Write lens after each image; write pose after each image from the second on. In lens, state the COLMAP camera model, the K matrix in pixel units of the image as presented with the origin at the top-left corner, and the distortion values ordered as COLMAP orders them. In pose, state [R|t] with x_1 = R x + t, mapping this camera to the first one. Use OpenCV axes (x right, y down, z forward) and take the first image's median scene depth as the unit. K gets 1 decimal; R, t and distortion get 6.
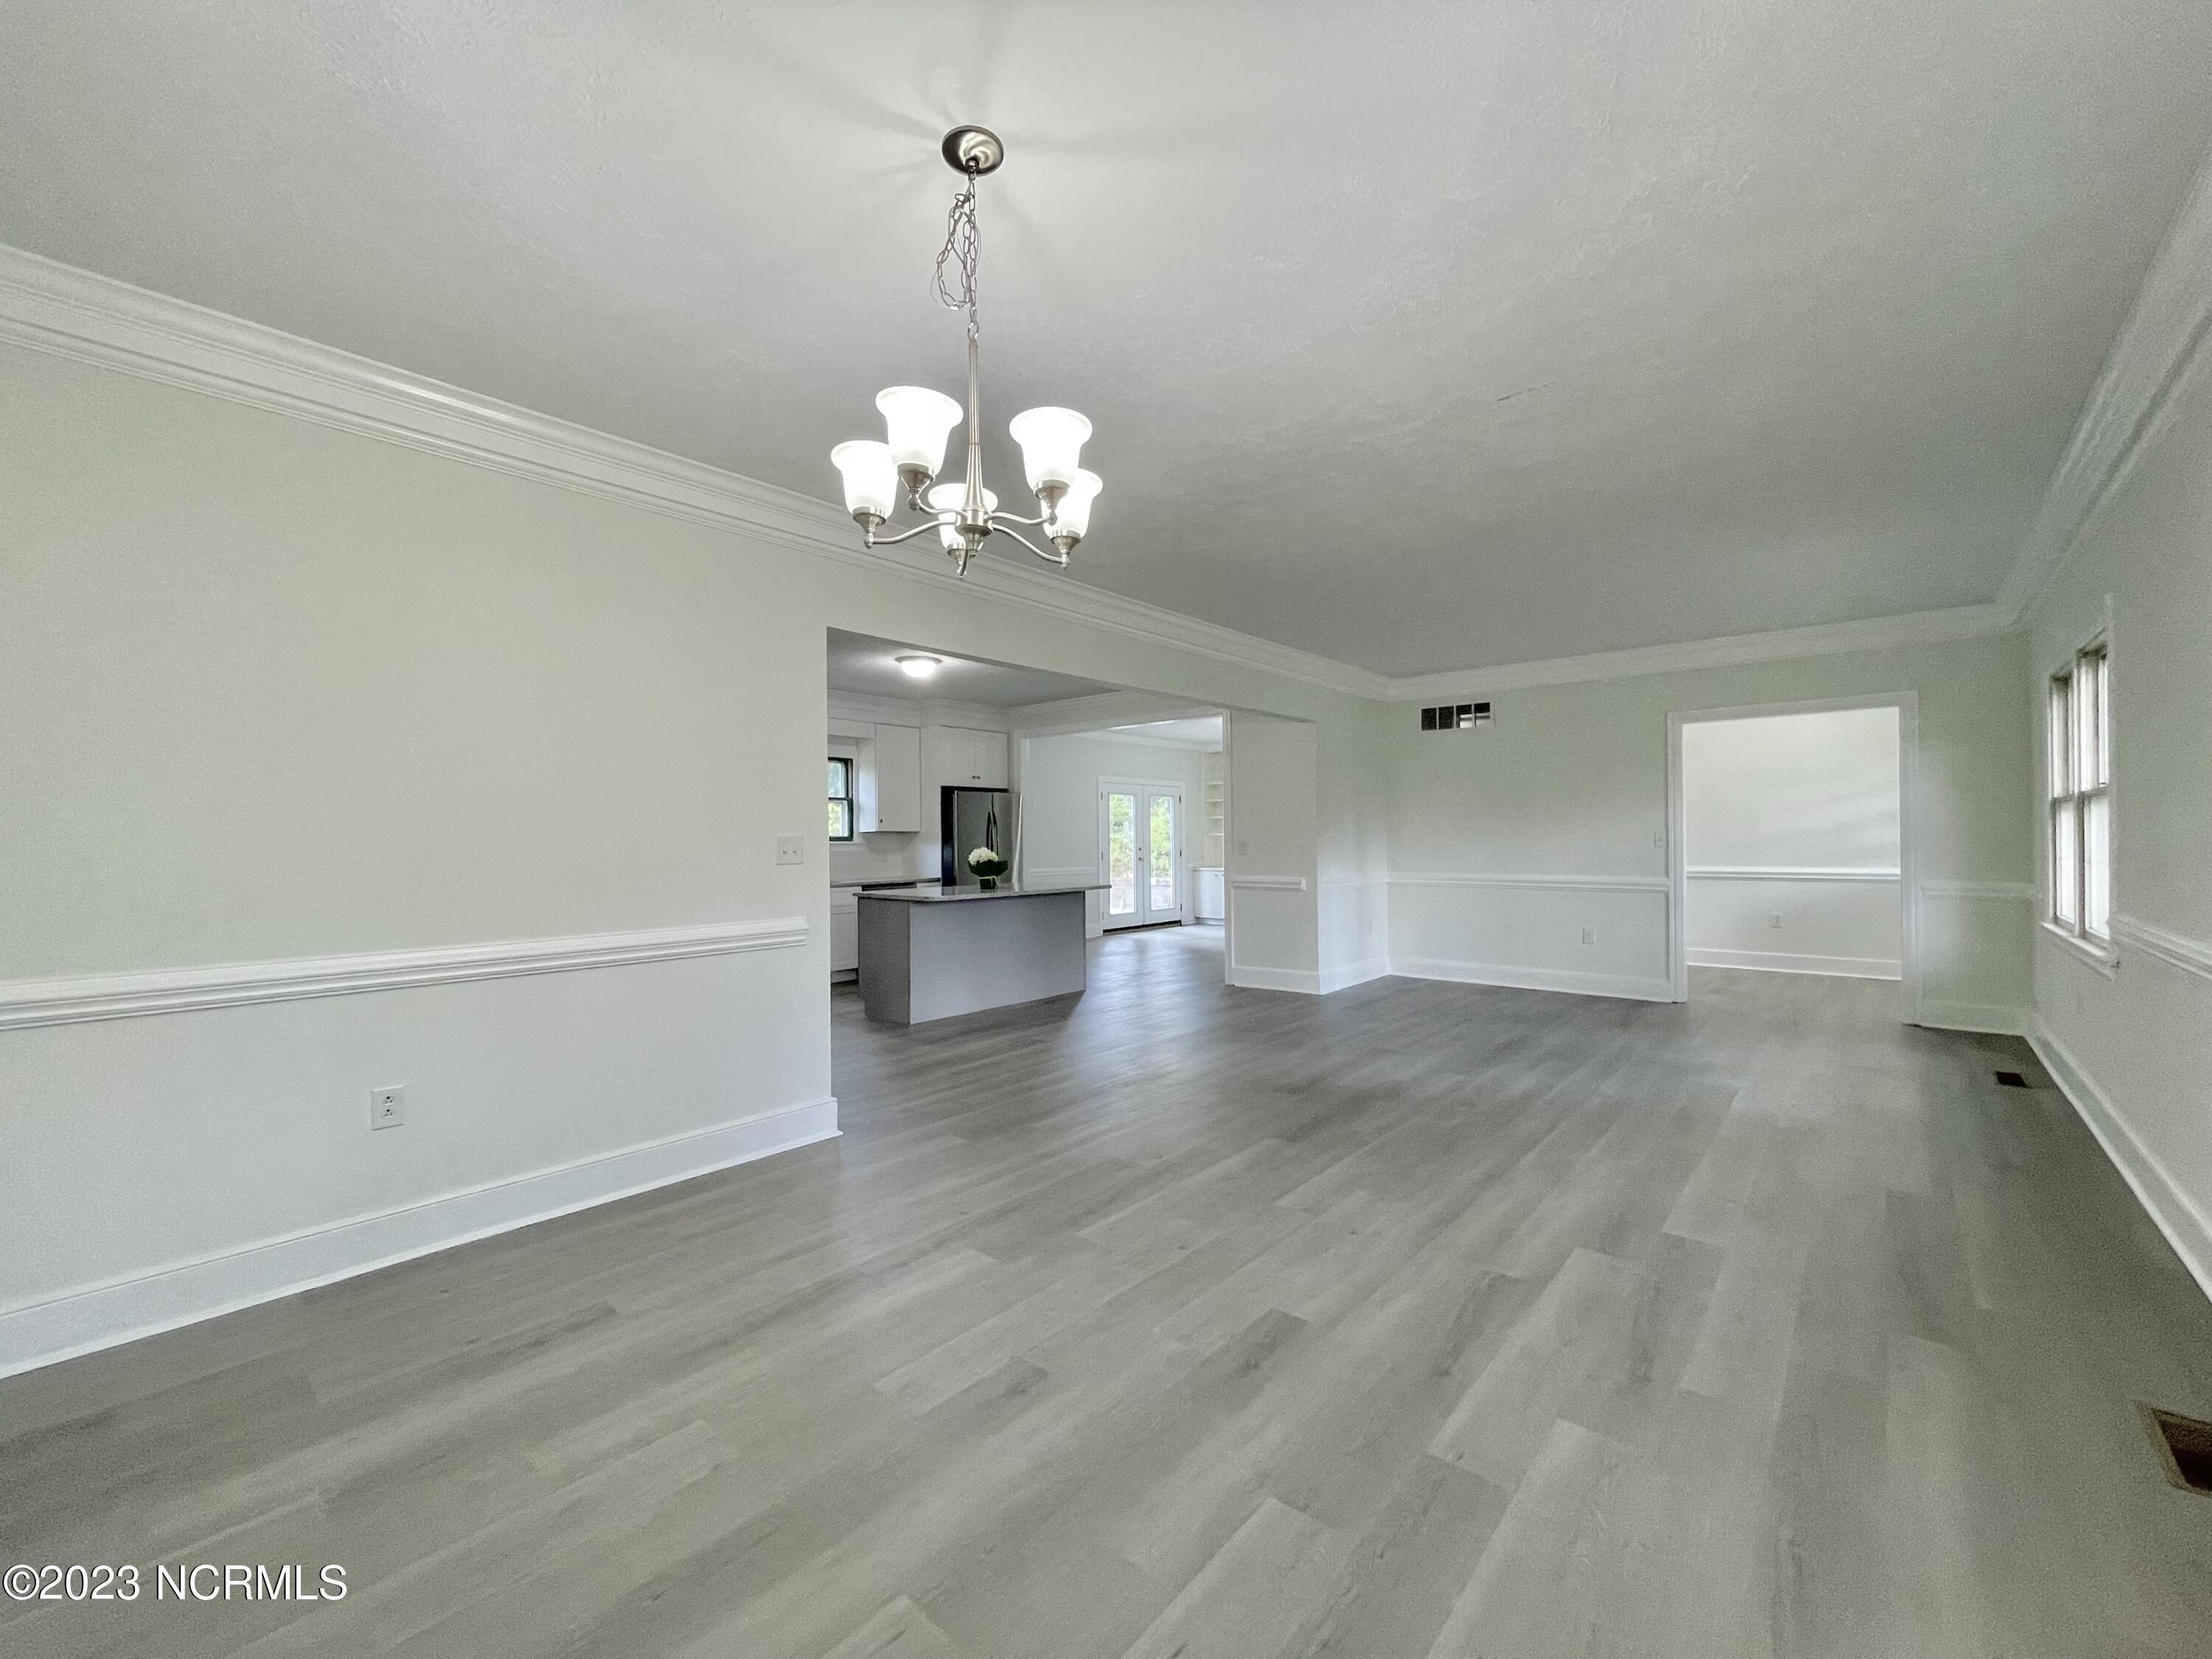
lens RADIAL K [[893.1, 0, 1097.9], [0, 893.1, 835.0], [0, 0, 1]] dist [-0.000295, 0.000168]
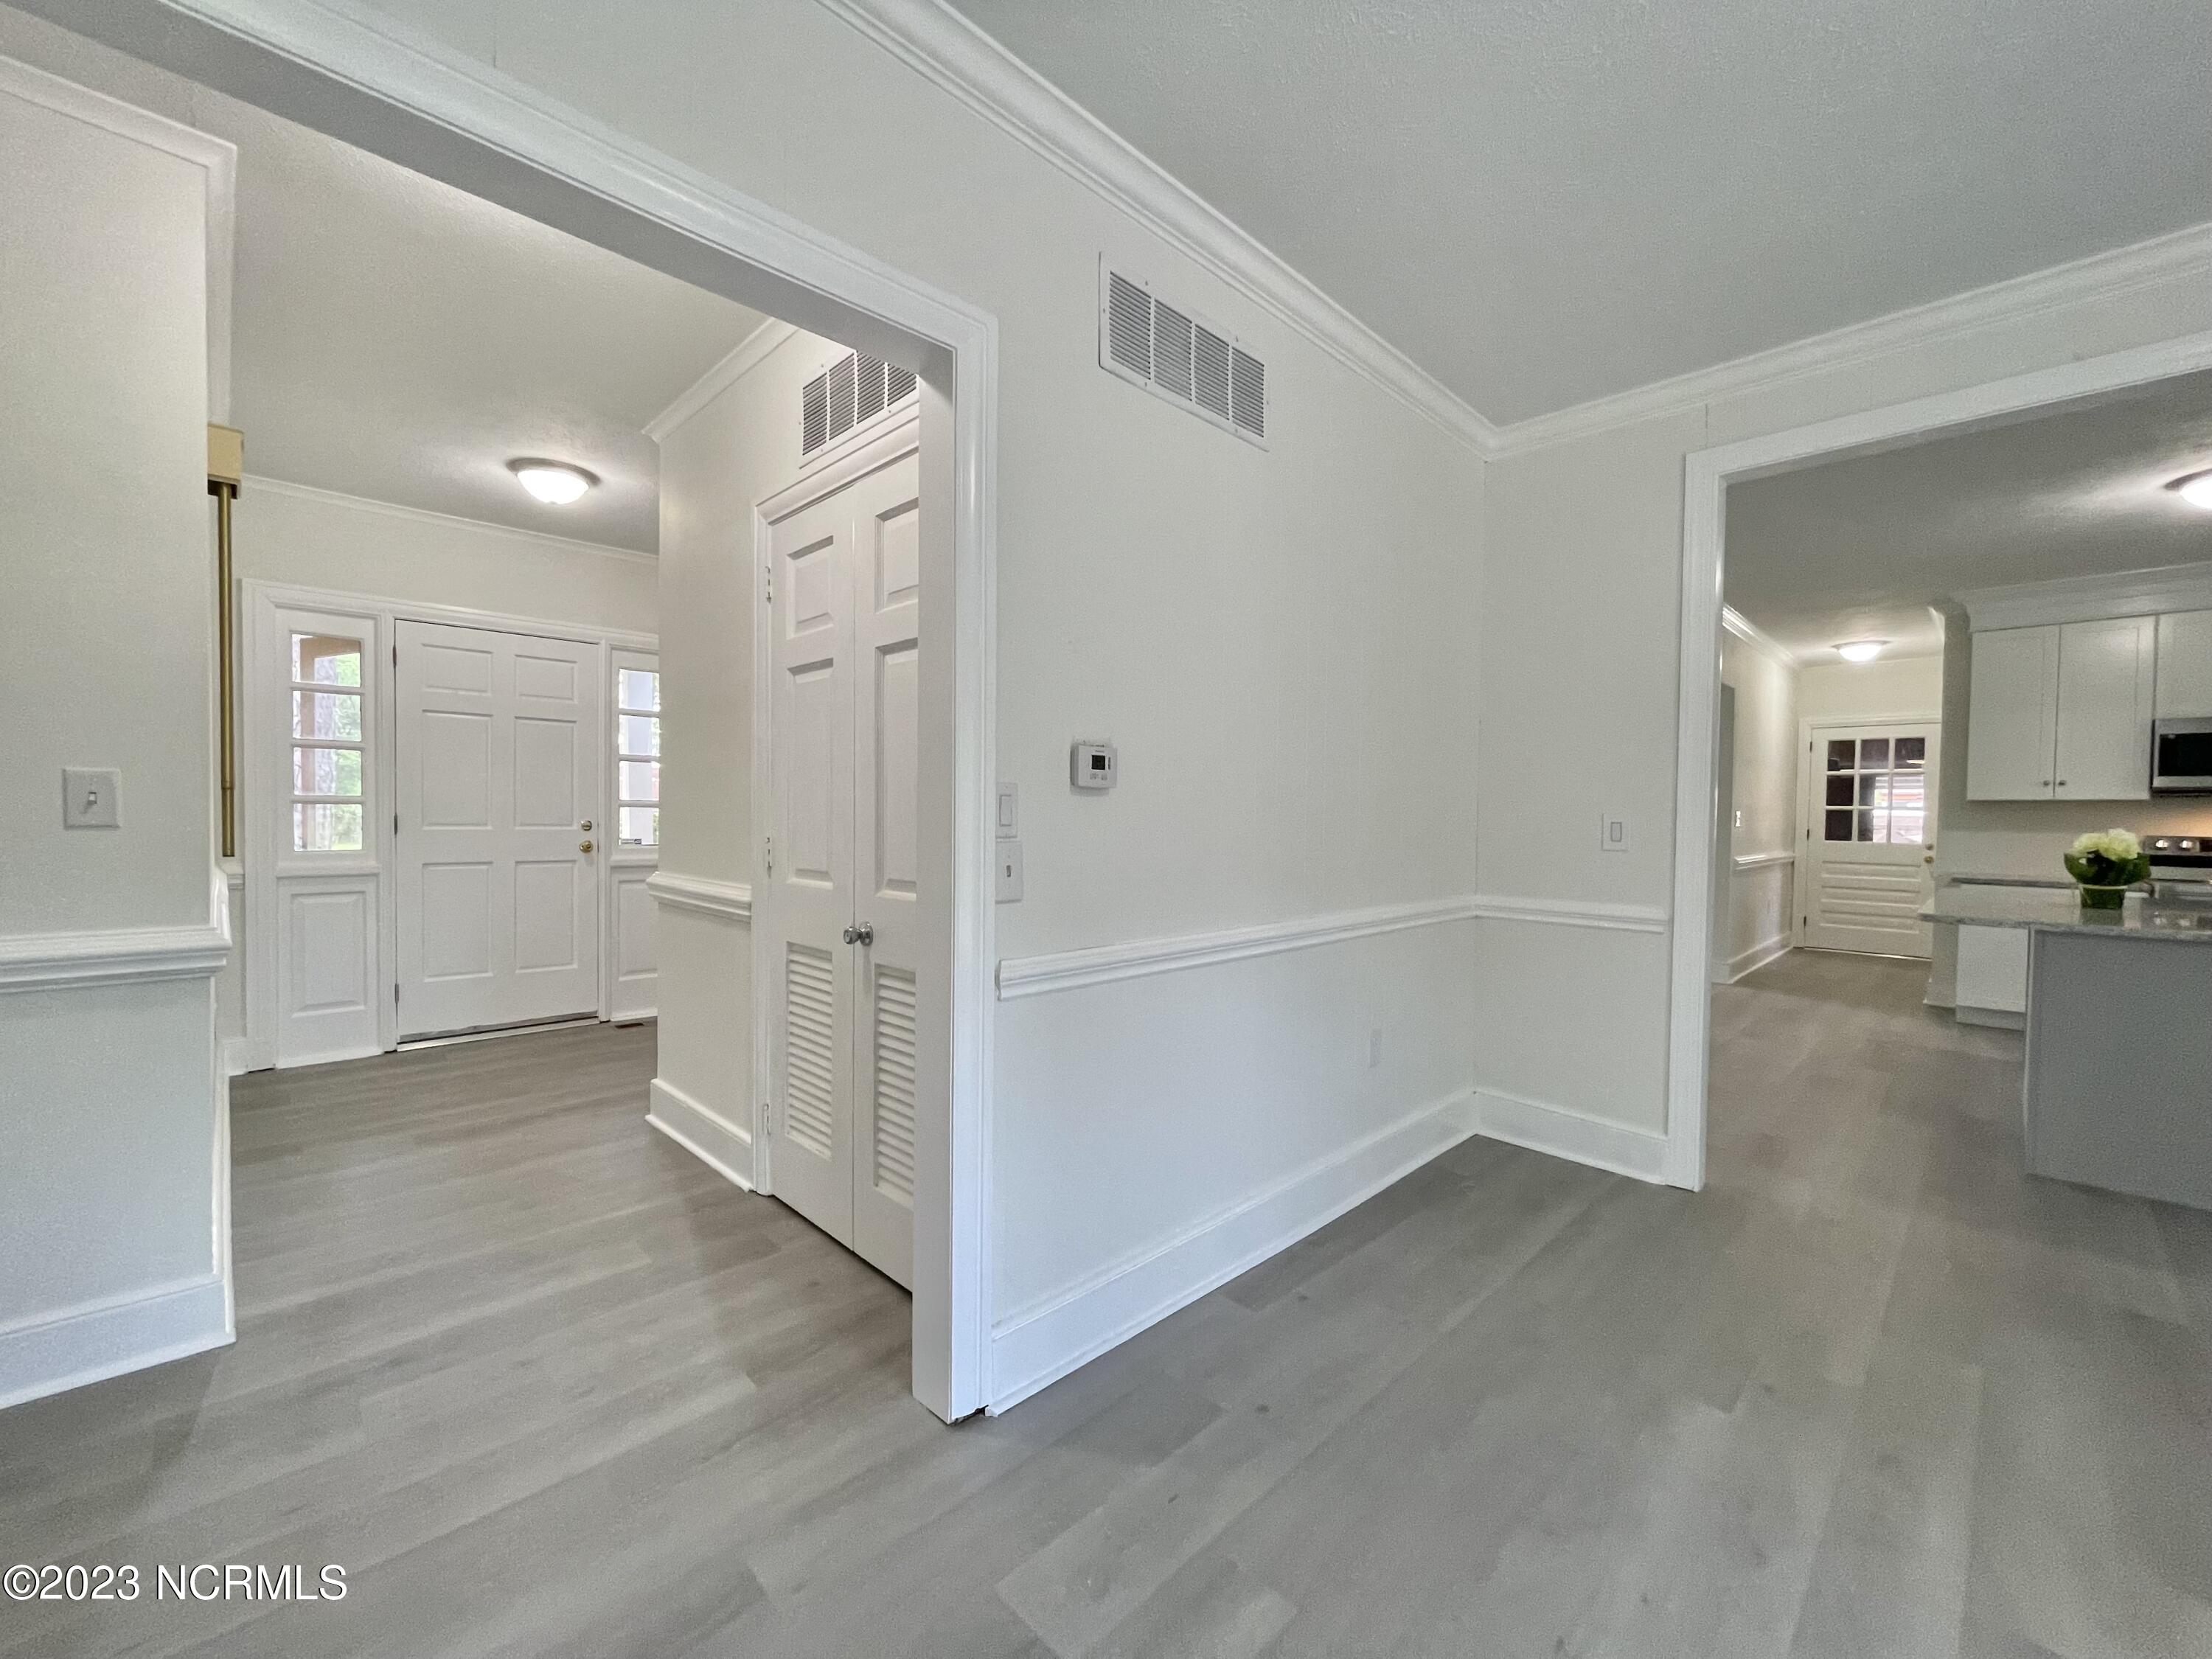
lens RADIAL K [[893.1, 0, 1097.9], [0, 893.1, 835.0], [0, 0, 1]] dist [-0.000295, 0.000168]
pose [[-0.996505, -0.004807, 0.083390, 0.605094], [-0.003193, 0.999805, 0.019481, 0.012888], [-0.083467, 0.019146, -0.996327, 2.280233]]
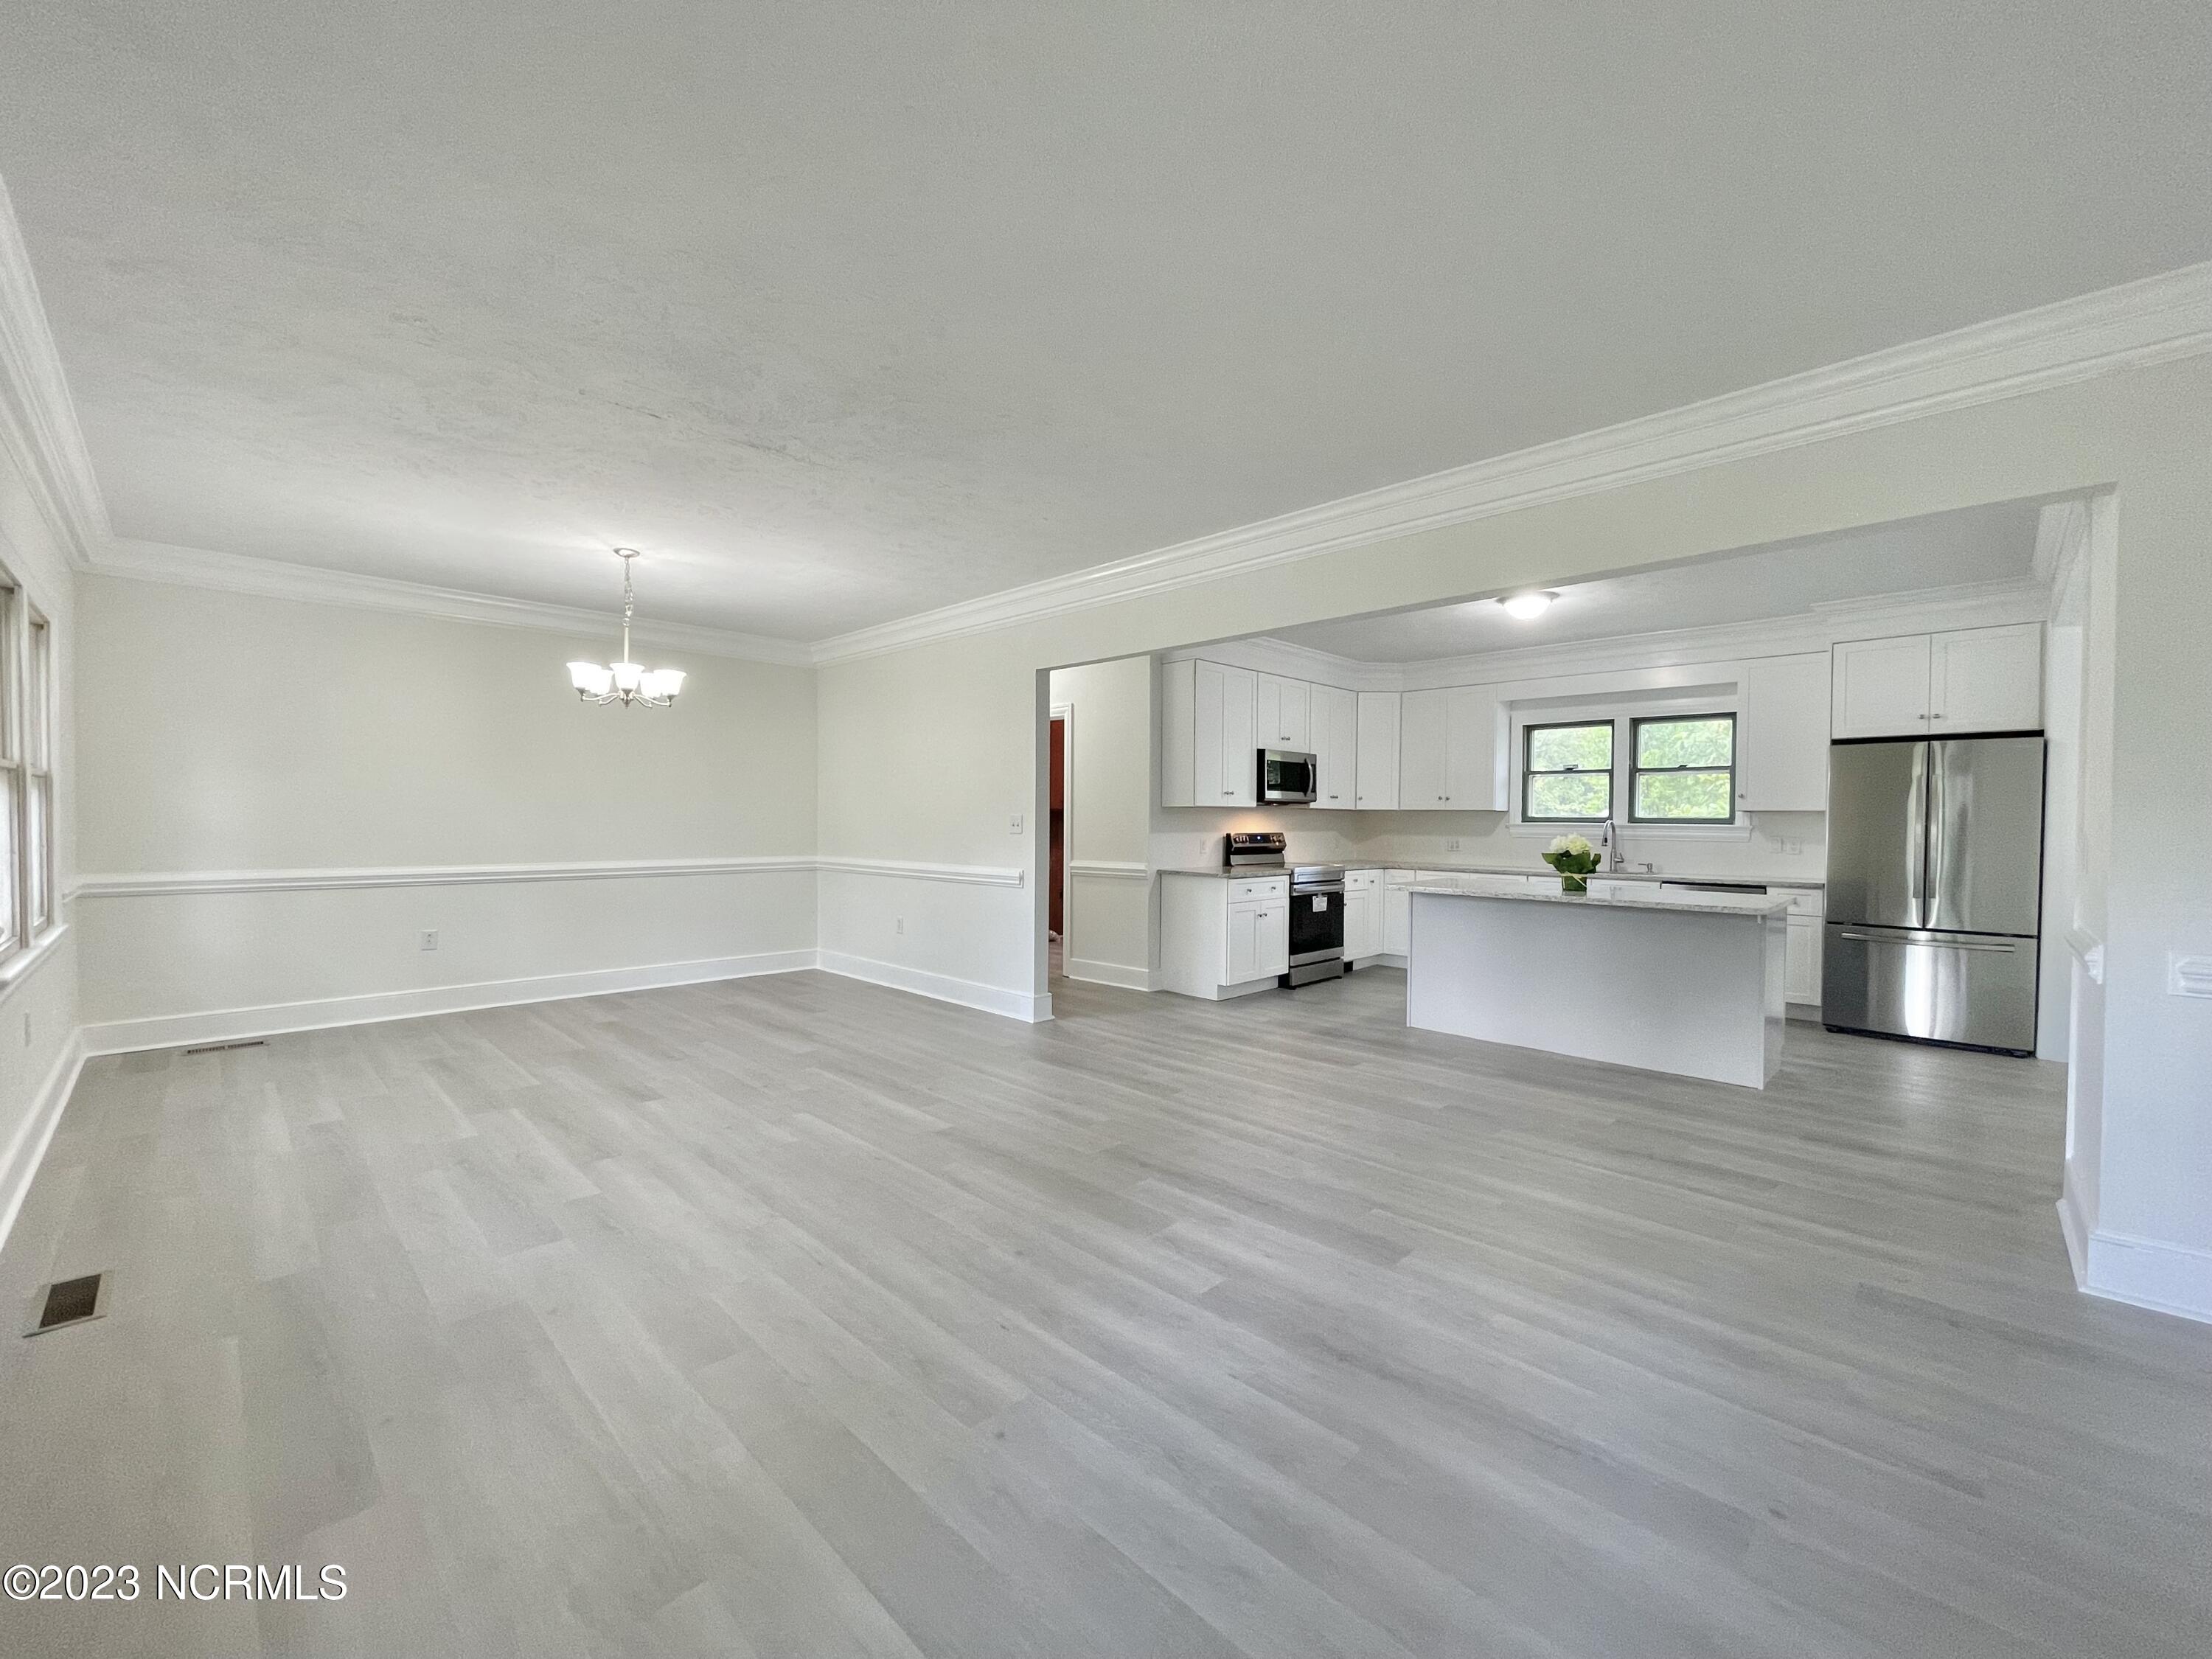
lens RADIAL K [[893.1, 0, 1097.9], [0, 893.1, 835.0], [0, 0, 1]] dist [-0.000295, 0.000168]
pose [[-0.066437, 0.026884, -0.997428, 0.903962], [-0.002105, 0.999631, 0.027084, -0.005317], [0.997788, 0.003899, -0.066356, 0.960683]]
